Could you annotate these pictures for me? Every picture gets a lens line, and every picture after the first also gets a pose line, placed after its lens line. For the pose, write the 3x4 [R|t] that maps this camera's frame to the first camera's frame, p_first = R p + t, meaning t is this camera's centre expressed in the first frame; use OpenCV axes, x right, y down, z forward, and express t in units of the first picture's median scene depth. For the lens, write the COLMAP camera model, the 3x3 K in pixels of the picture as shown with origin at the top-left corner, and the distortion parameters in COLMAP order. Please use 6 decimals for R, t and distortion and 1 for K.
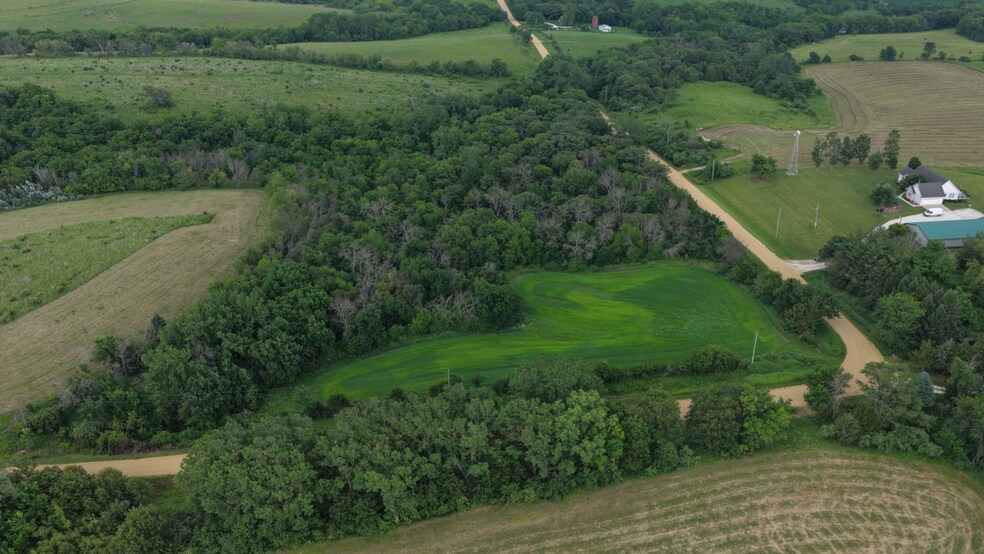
lens RADIAL K [[819.5, 0, 494.8], [0, 819.5, 271.0], [0, 0, 1]] dist [-0.012589, 0.040909]
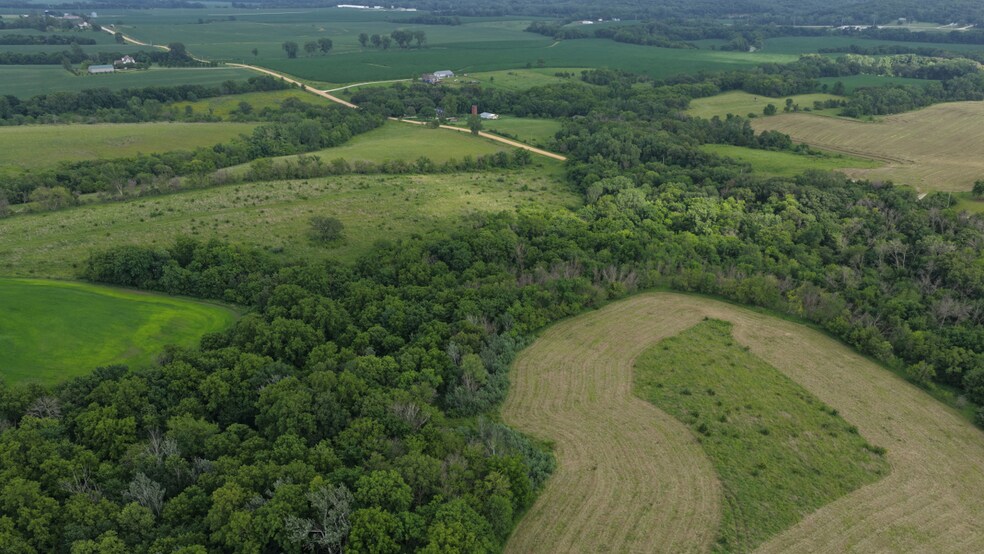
lens RADIAL K [[819.5, 0, 494.8], [0, 819.5, 271.0], [0, 0, 1]] dist [-0.012589, 0.040909]
pose [[0.847863, -0.185220, 0.496812, -0.909357], [0.239294, 0.969818, -0.046815, -0.123360], [-0.473146, 0.158576, 0.866595, 0.287058]]
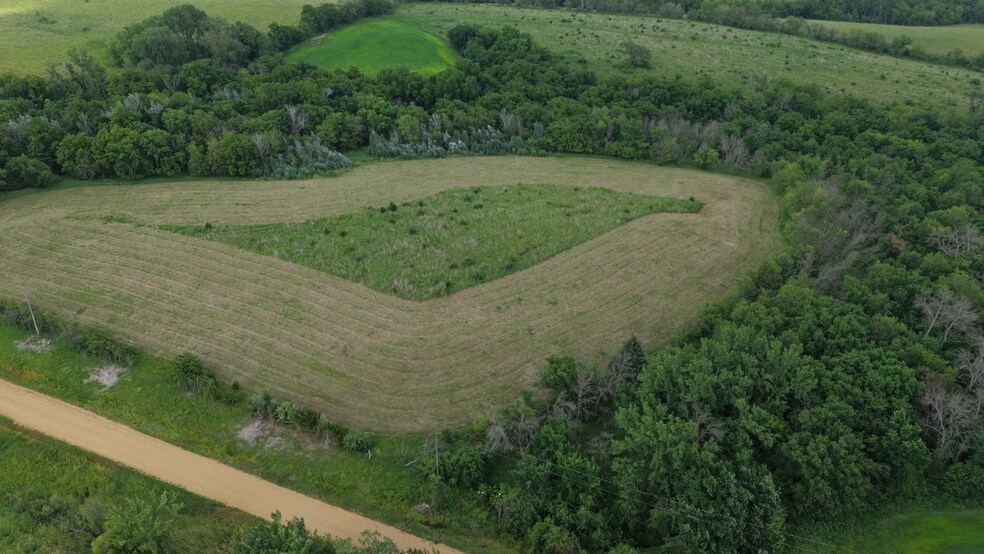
lens RADIAL K [[819.5, 0, 494.8], [0, 819.5, 271.0], [0, 0, 1]] dist [-0.012589, 0.040909]
pose [[0.872761, 0.215836, -0.437839, -0.156321], [-0.216097, 0.975095, 0.049925, -0.005071], [0.437710, 0.051043, 0.897666, 0.237442]]
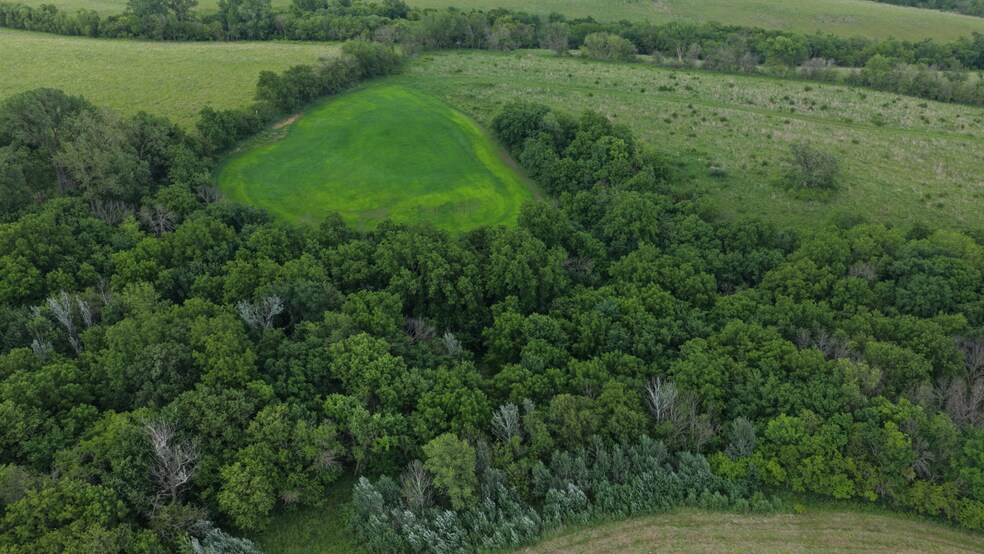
lens RADIAL K [[819.5, 0, 494.8], [0, 819.5, 271.0], [0, 0, 1]] dist [-0.012589, 0.040909]
pose [[0.870653, 0.216521, -0.441681, -0.460462], [-0.217076, 0.974873, 0.049997, -0.176580], [0.441409, 0.052348, 0.895778, 0.614834]]
